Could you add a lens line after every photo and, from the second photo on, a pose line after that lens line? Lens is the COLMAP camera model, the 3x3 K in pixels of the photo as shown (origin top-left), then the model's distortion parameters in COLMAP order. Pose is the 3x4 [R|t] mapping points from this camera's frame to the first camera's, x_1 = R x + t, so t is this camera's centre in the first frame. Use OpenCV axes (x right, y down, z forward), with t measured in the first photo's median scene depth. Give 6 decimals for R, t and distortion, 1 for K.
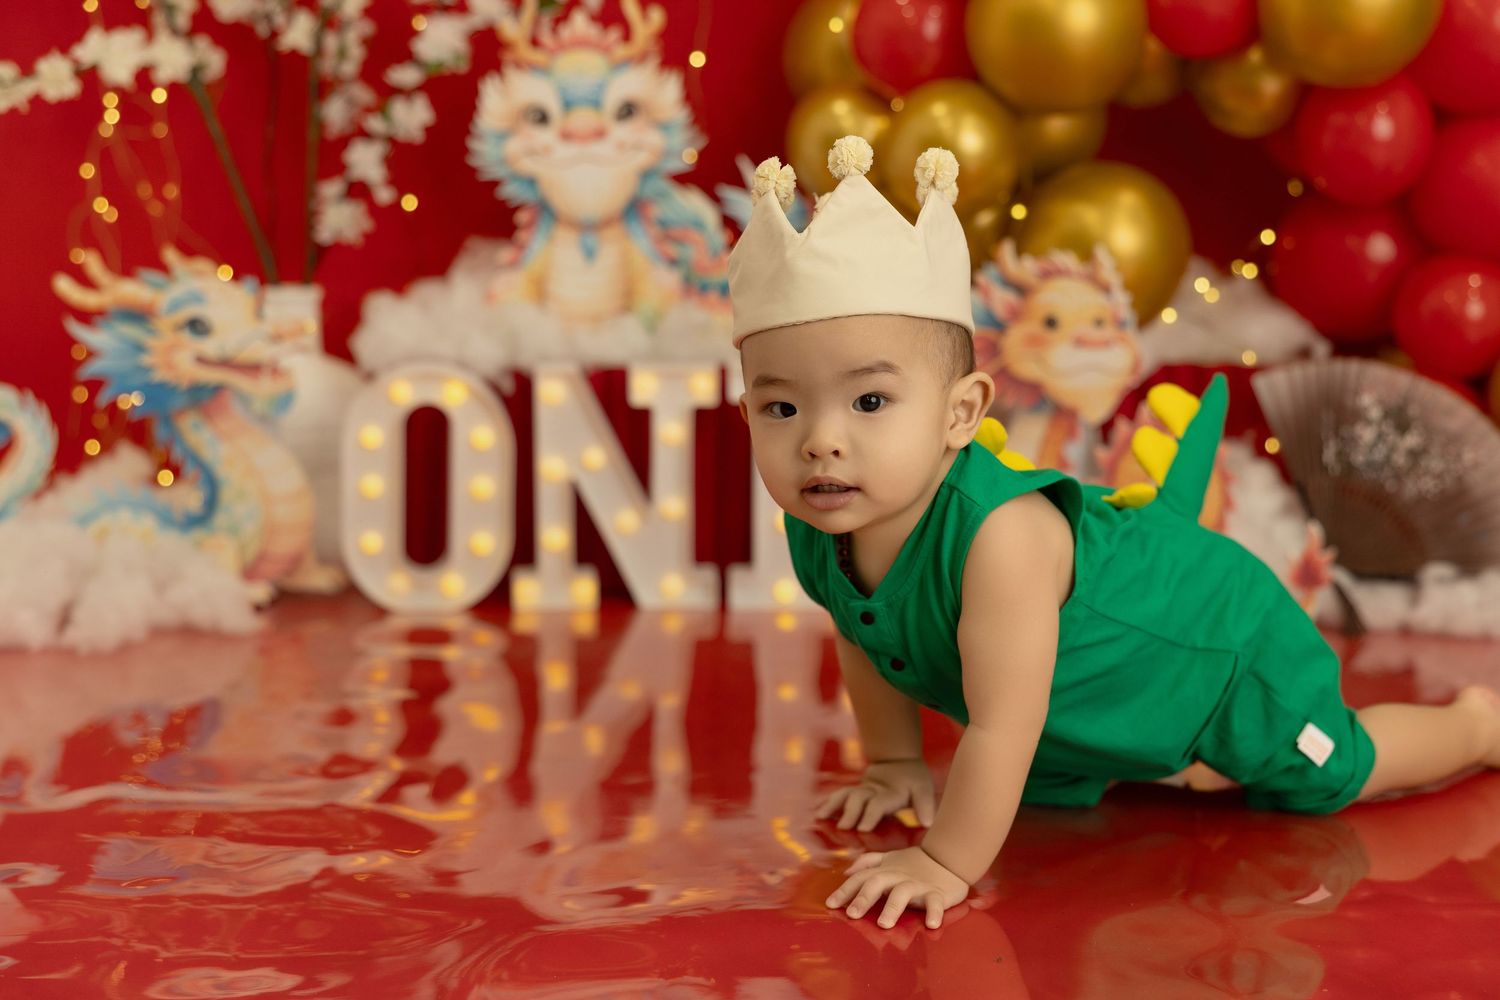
lens RADIAL K [[2815.5, 0, 729.1], [0, 2815.5, 504.0], [0, 0, 1]] dist [0.042909, -0.082935]
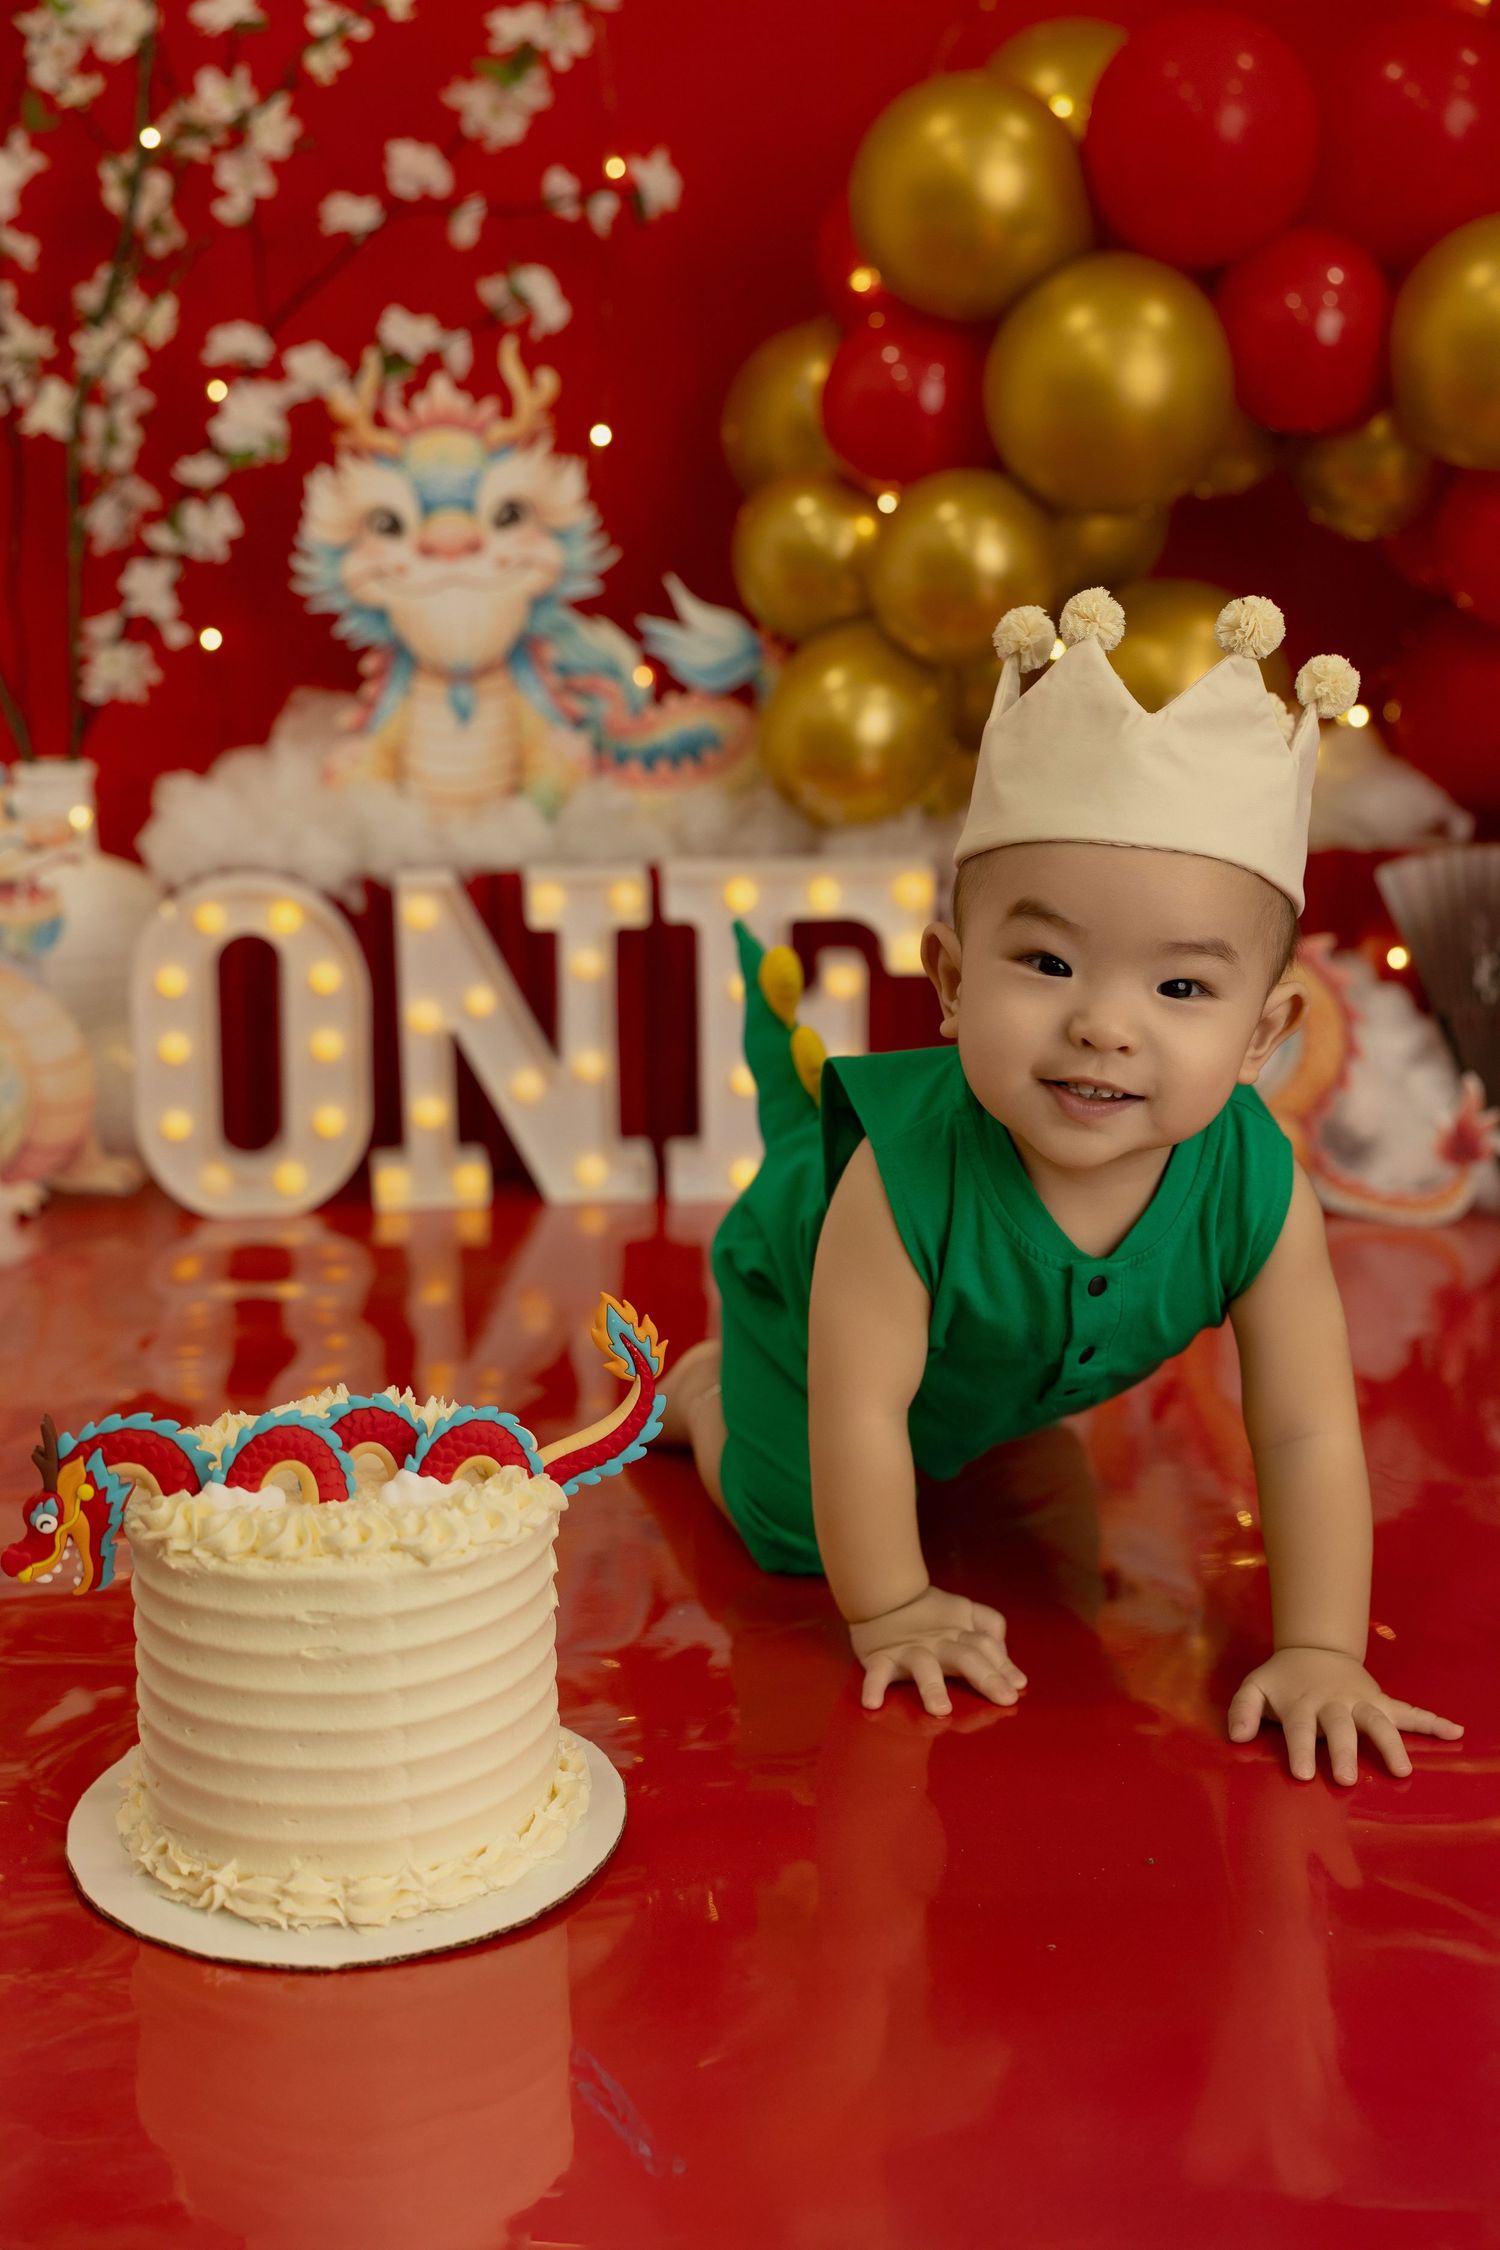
lens RADIAL K [[3297.2, 0, 711.9], [0, 3297.2, 1131.6], [0, 0, 1]] dist [0.038557, -0.051369]
pose [[0.998963, -0.024867, 0.038142, -0.020790], [0.021975, 0.996982, 0.074457, -0.043518], [-0.039879, -0.073542, 0.996495, 0.140919]]
